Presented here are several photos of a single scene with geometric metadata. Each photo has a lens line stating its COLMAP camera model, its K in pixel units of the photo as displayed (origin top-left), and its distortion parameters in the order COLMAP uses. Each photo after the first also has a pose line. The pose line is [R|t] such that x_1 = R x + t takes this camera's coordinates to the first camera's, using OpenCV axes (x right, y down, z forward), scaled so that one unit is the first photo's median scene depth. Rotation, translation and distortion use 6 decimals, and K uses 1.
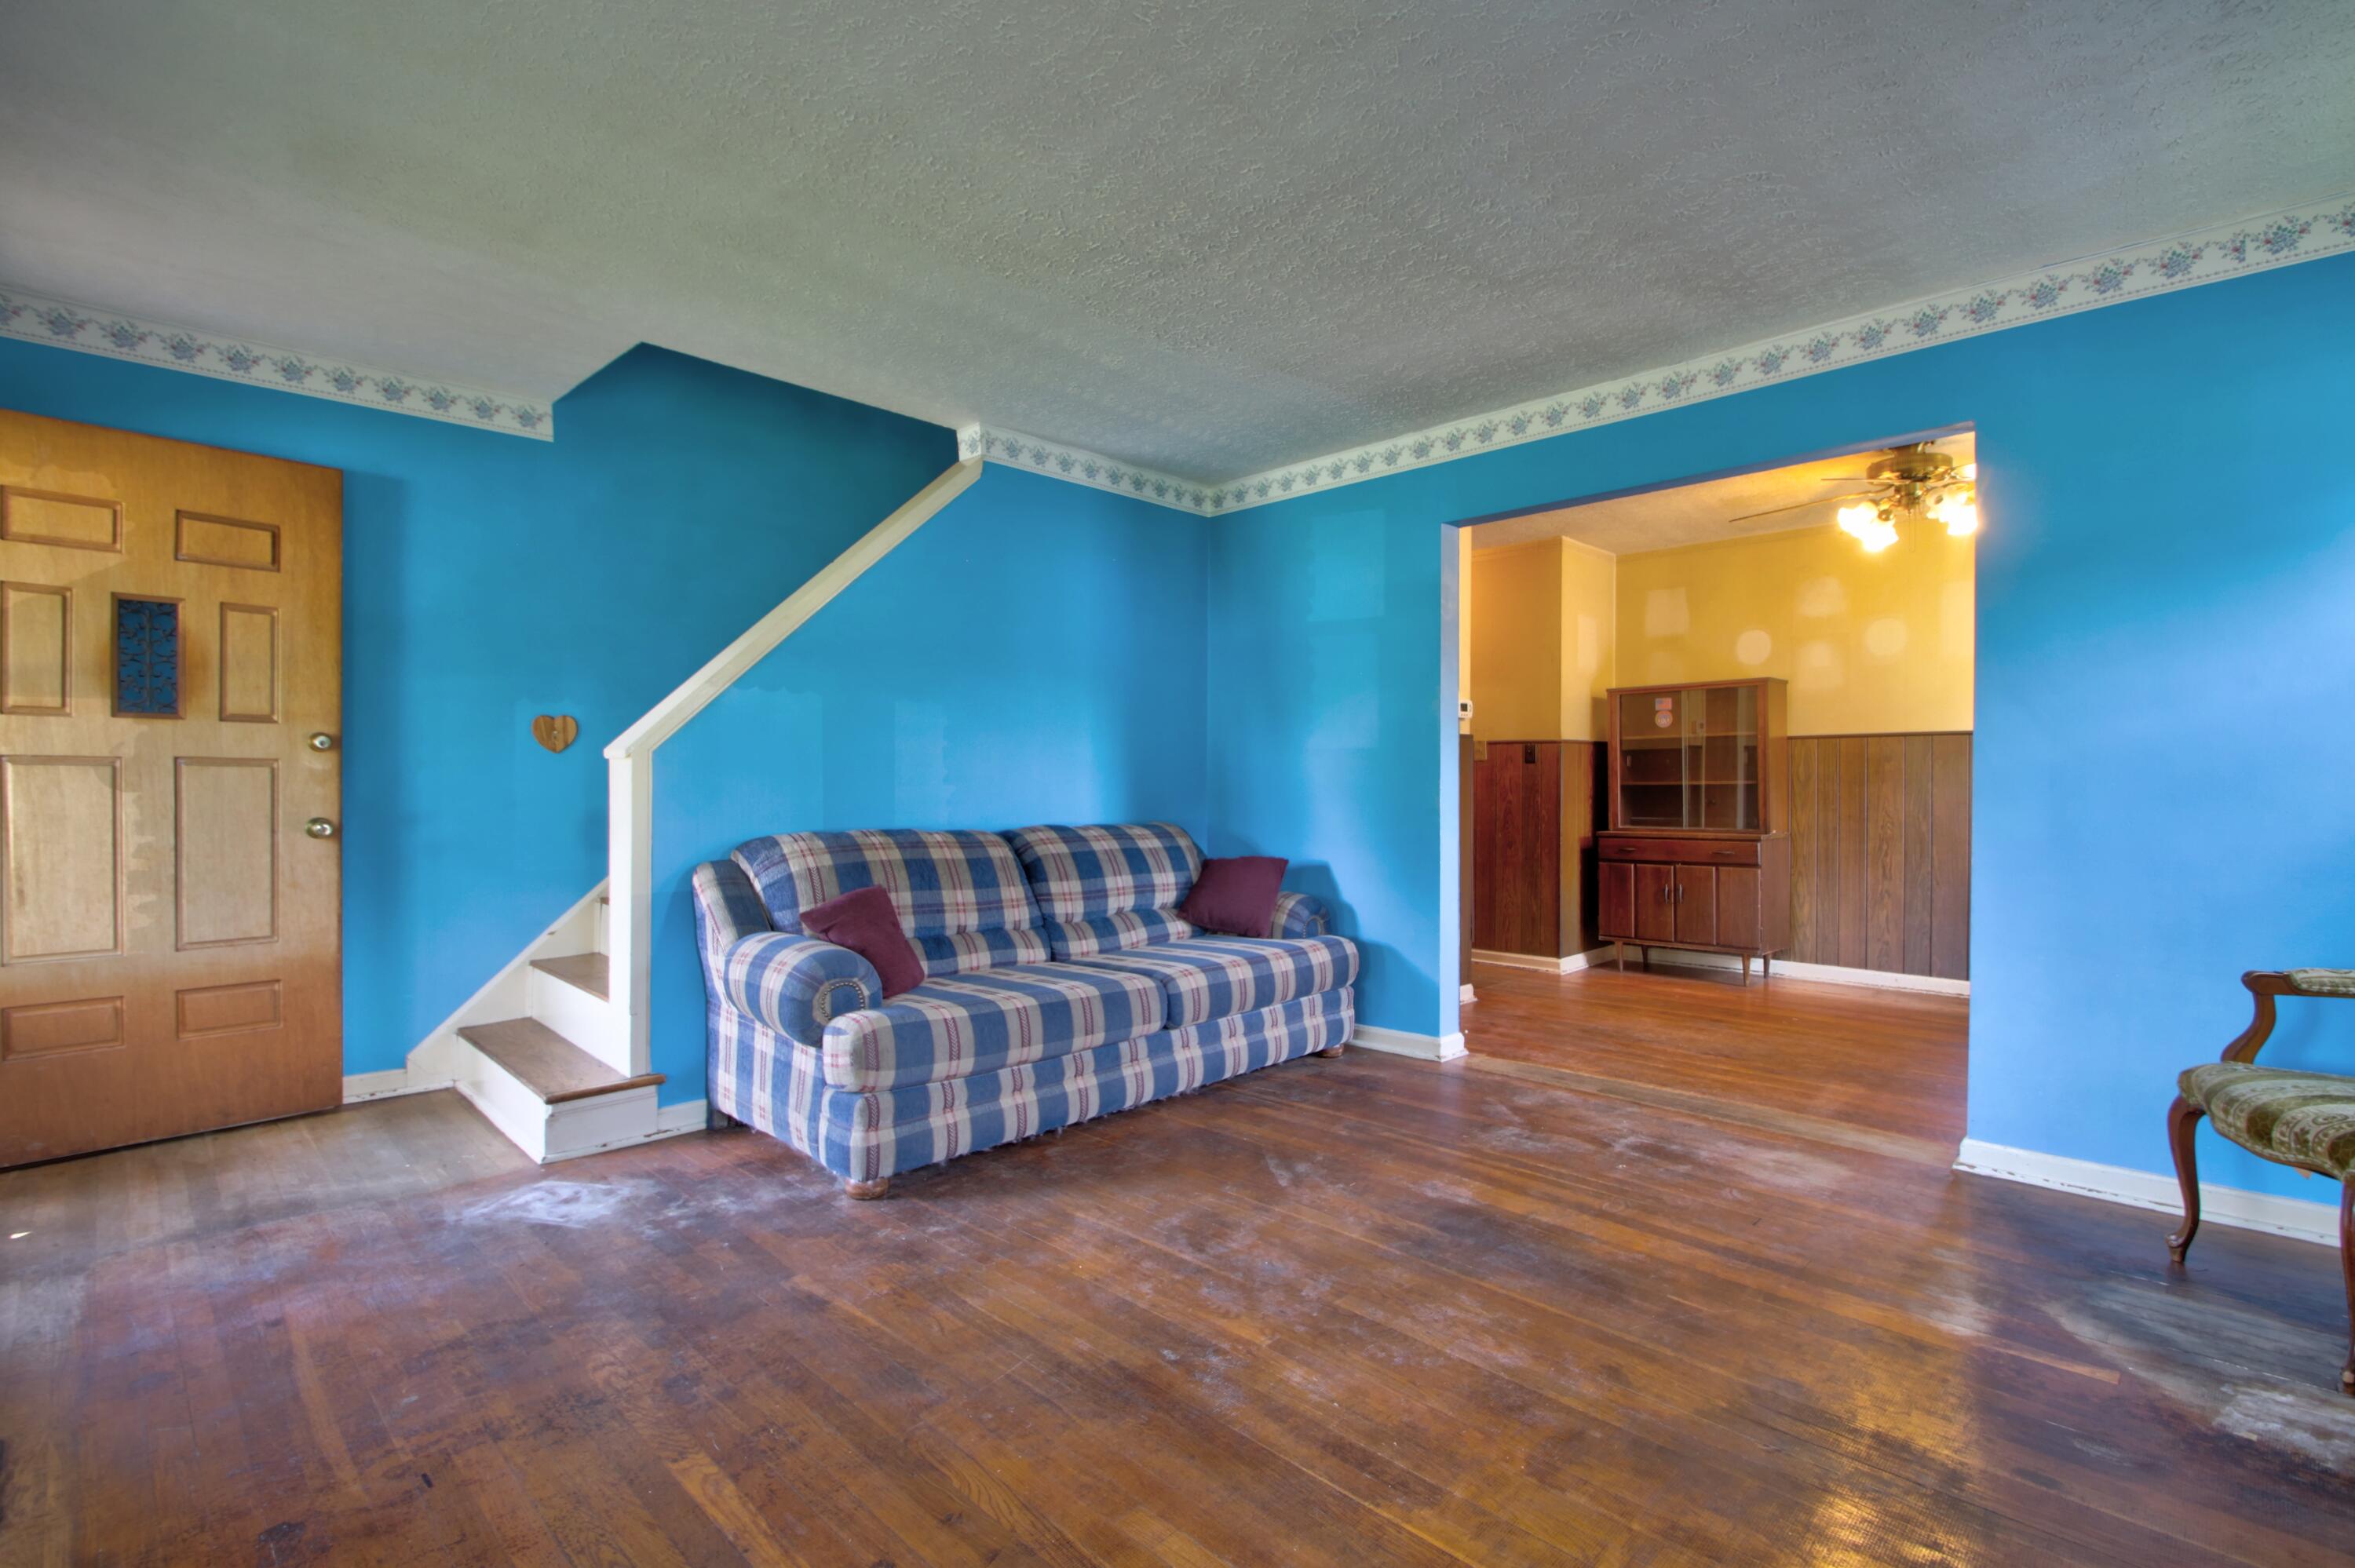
lens RADIAL K [[1082.6, 0, 1183.8], [0, 1082.6, 786.6], [0, 0, 1]] dist [0.008195, -0.012636]
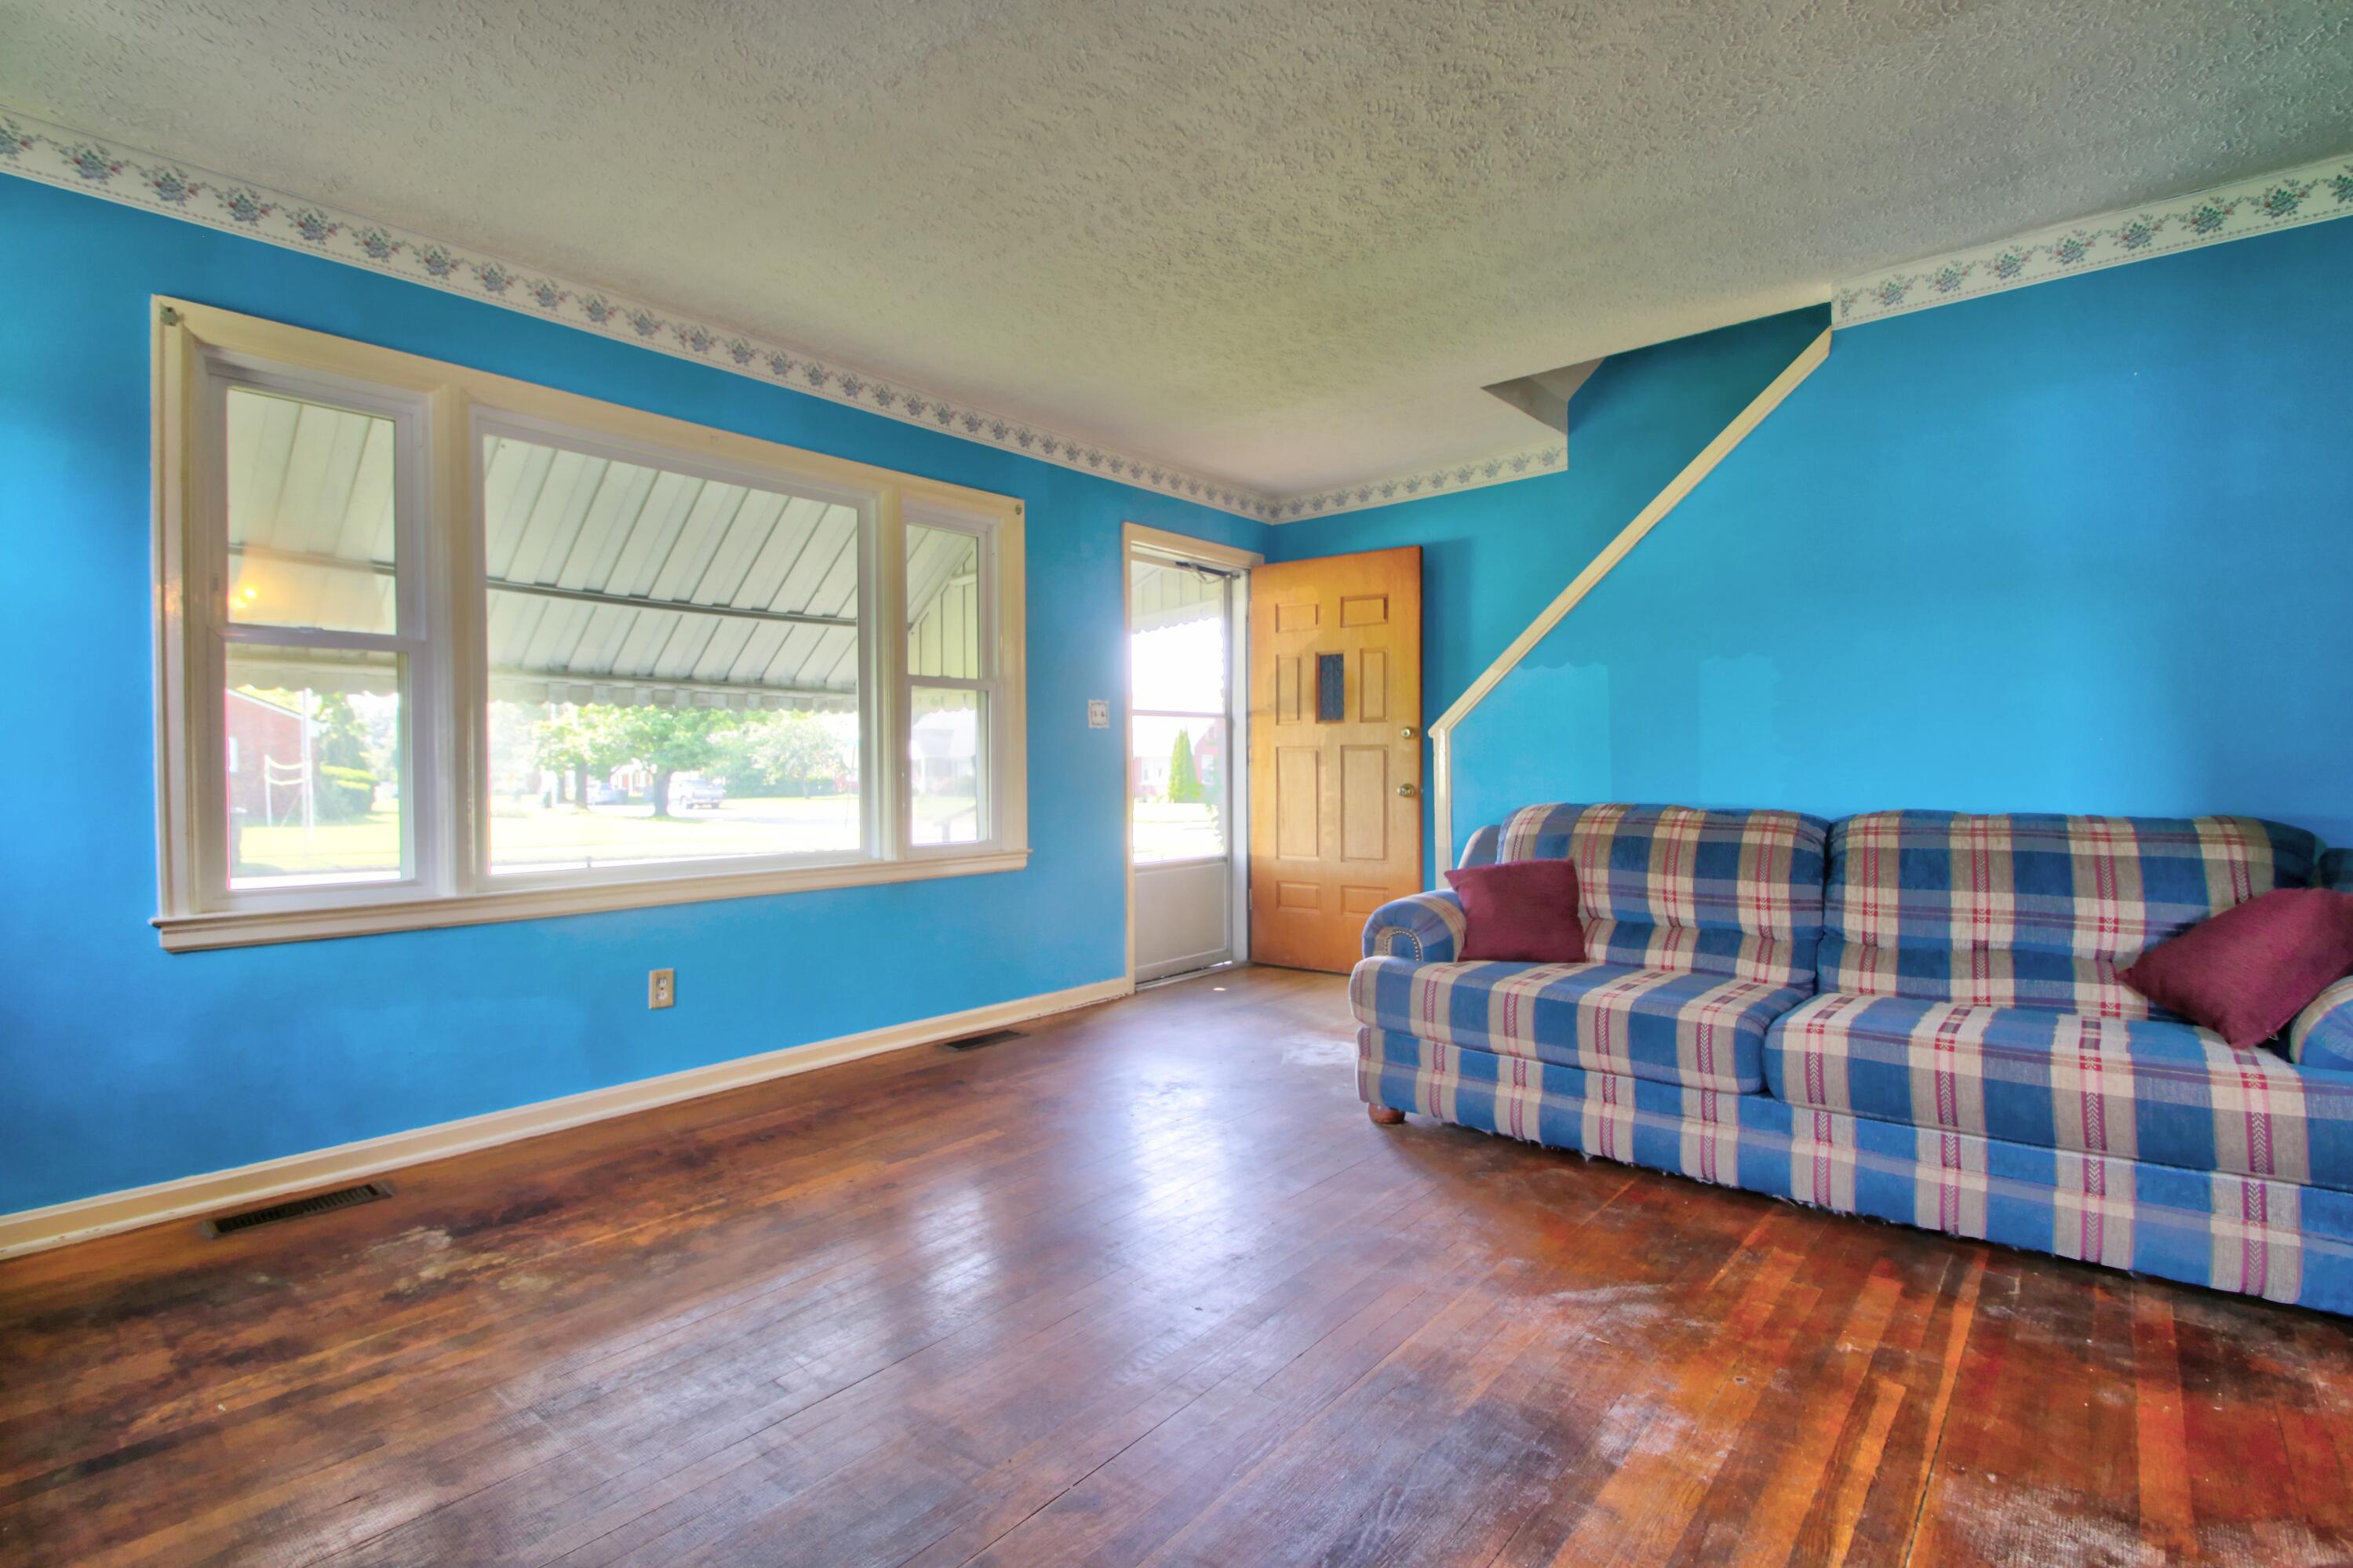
lens RADIAL K [[1081.7, 0, 1182.8], [0, 1081.7, 786.6], [0, 0, 1]] dist [0.008195, -0.012636]
pose [[0.068259, 0.012377, -0.997591, 0.717163], [0.000211, 0.999923, 0.012420, 0.015497], [0.997668, -0.001058, 0.068251, 0.630879]]
